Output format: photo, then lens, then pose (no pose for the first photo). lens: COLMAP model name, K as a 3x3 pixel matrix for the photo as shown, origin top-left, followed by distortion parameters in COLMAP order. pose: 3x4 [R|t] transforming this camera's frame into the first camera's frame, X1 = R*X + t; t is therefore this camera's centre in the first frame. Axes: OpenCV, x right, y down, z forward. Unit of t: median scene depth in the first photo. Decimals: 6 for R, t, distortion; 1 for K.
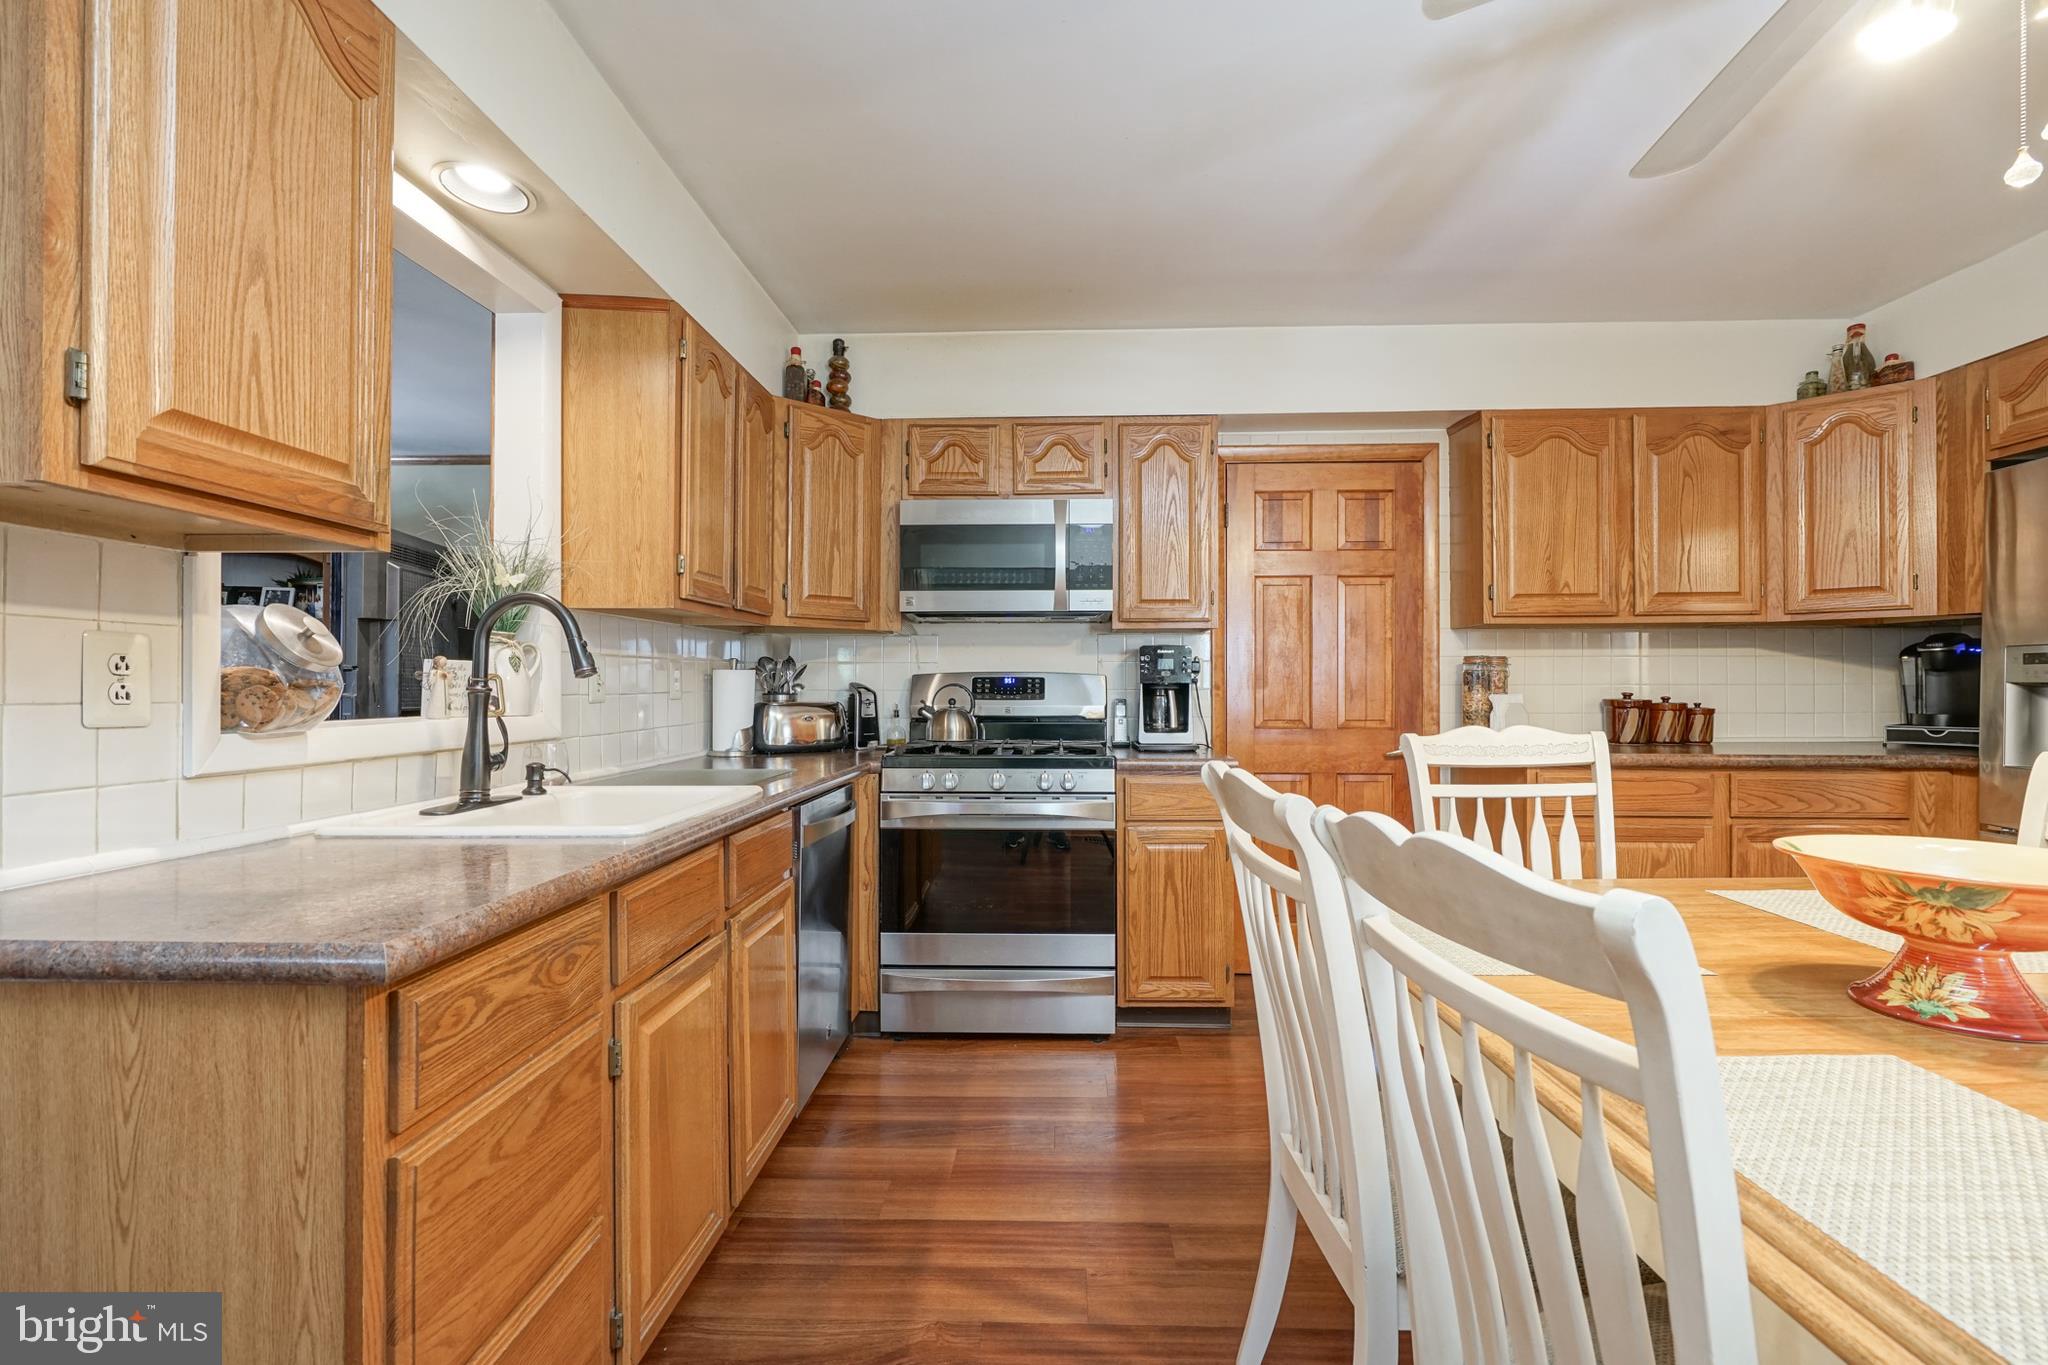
lens RADIAL K [[923.4, 0, 1035.6], [0, 923.4, 678.6], [0, 0, 1]] dist [-0.006572, 0.001891]
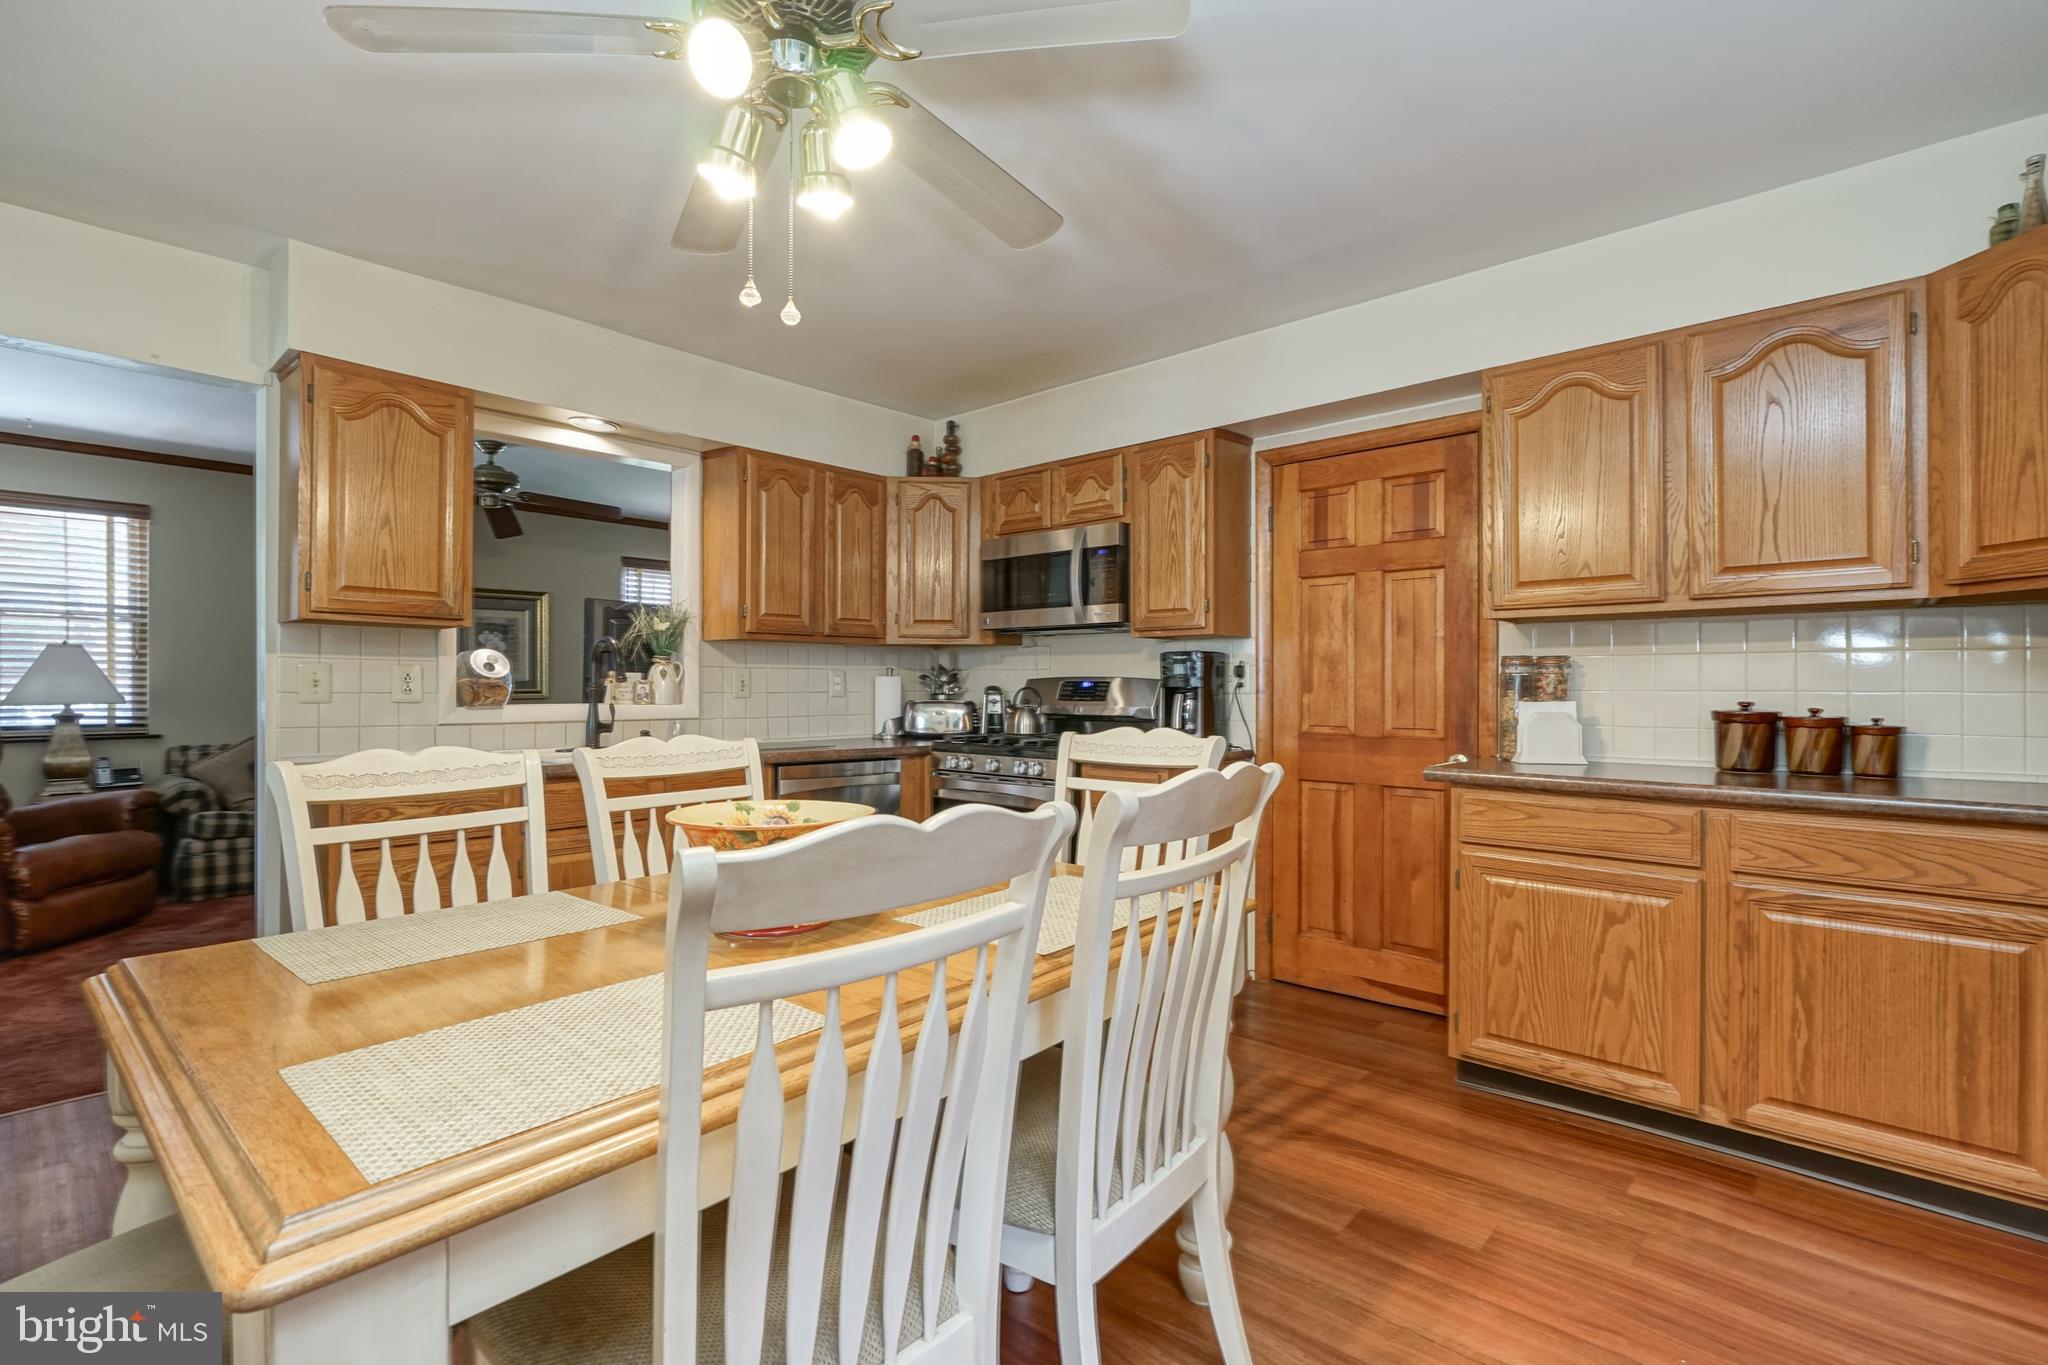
lens RADIAL K [[923.4, 0, 1035.6], [0, 923.4, 680.6], [0, 0, 1]] dist [-0.006572, 0.001891]
pose [[0.776199, -0.001798, -0.630485, 0.794117], [0.000169, 0.999996, -0.002644, 0.000023], [0.630488, 0.001946, 0.776197, 0.082226]]
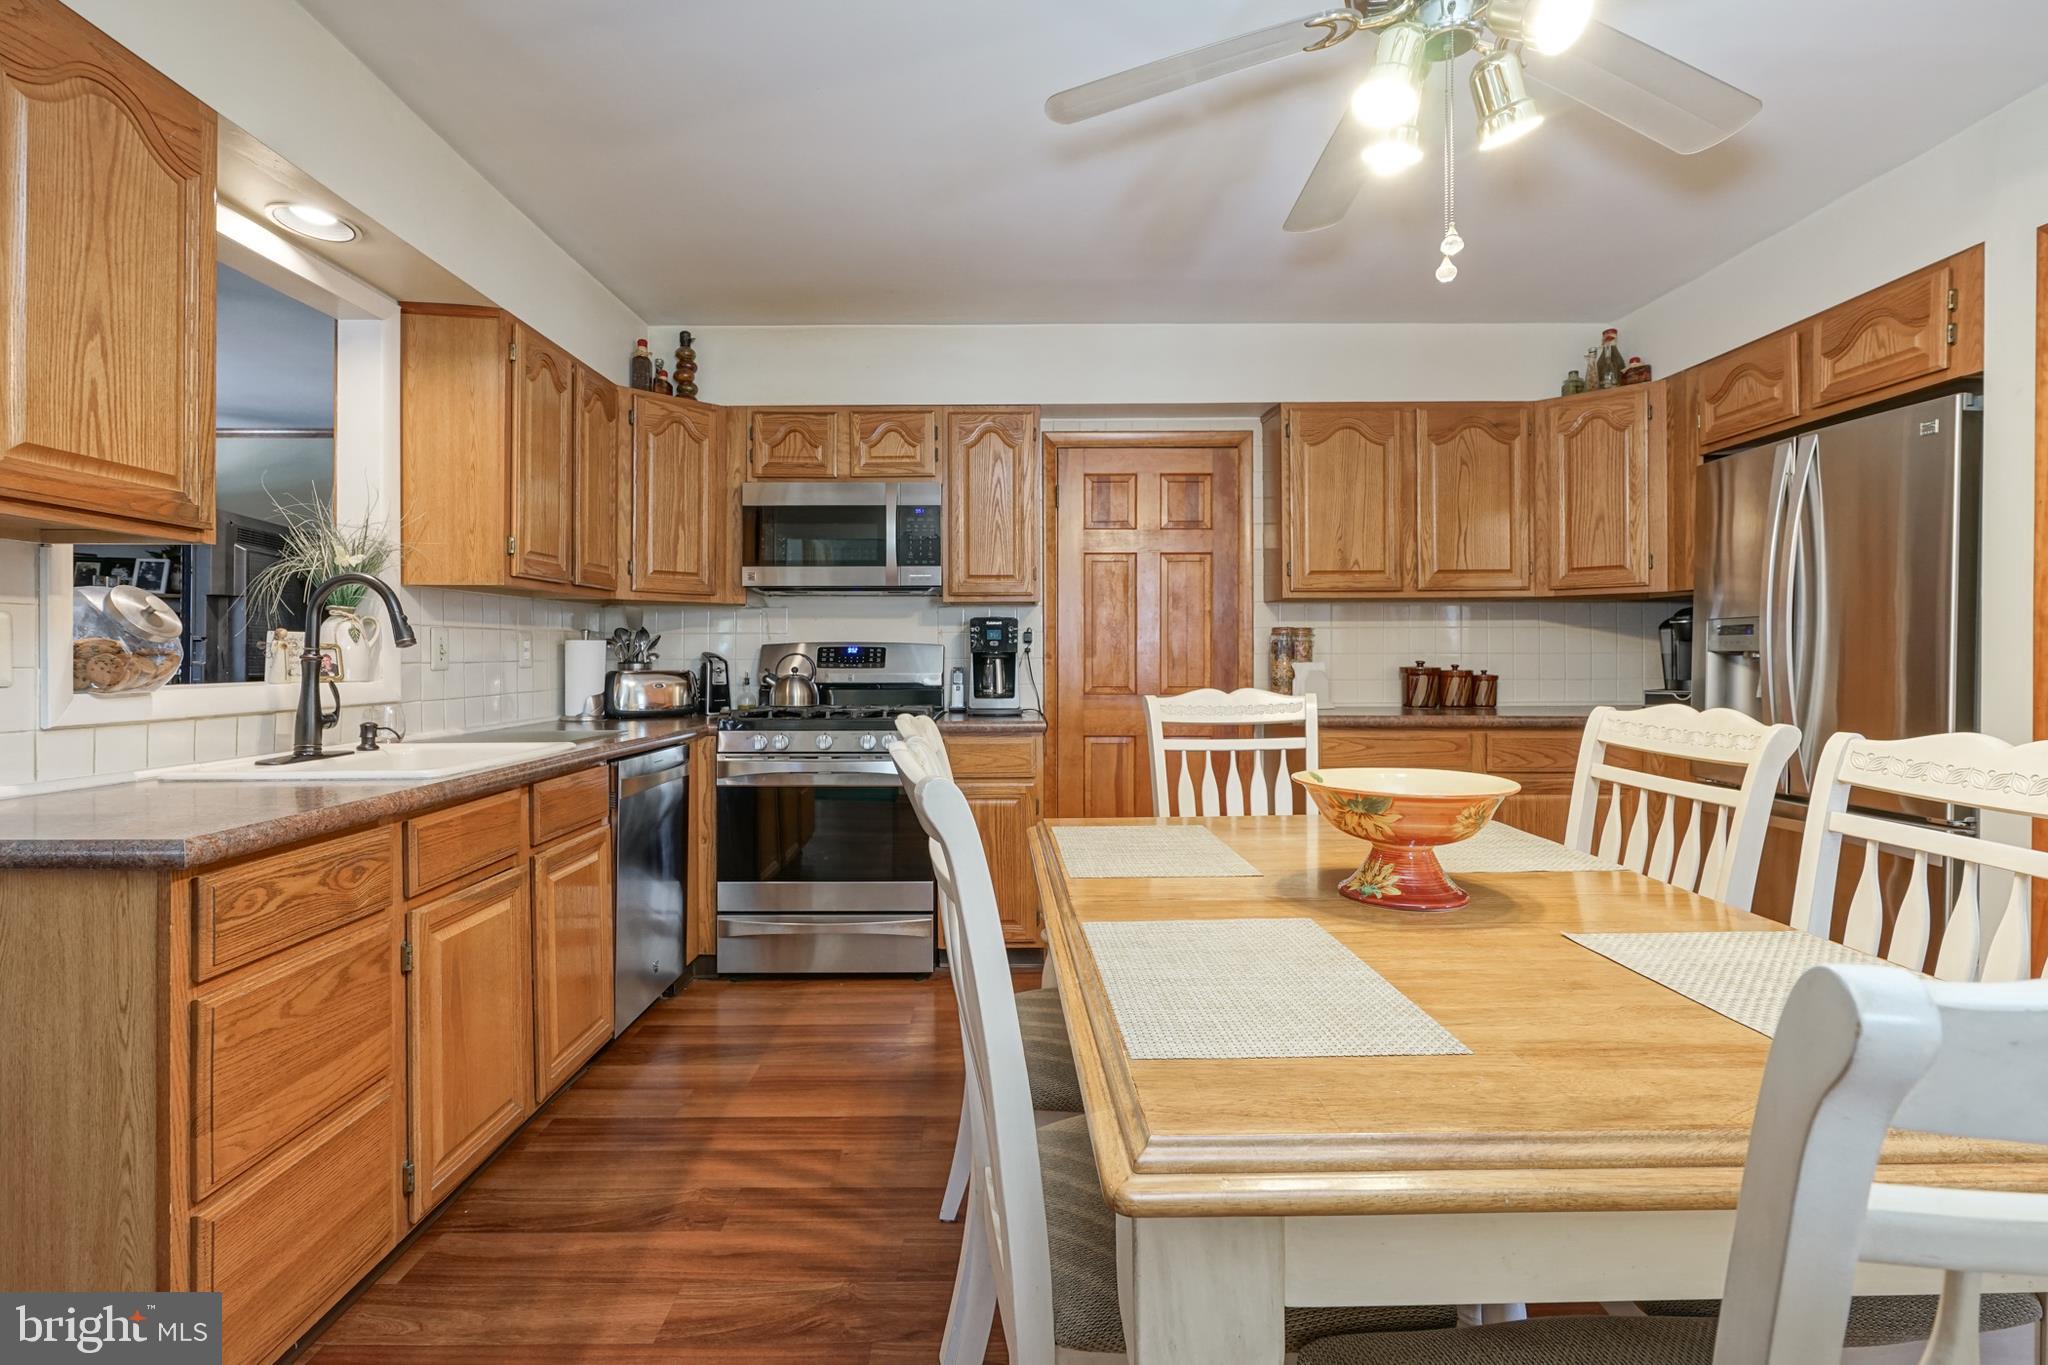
lens RADIAL K [[923.4, 0, 977.0], [0, 923.4, 653.2], [0, 0, 1]] dist [-0.006572, 0.001891]
pose [[0.999331, -0.000780, 0.036564, 0.095450], [0.000611, 0.999989, 0.004639, 0.000682], [-0.036567, -0.004614, 0.999321, -0.093188]]
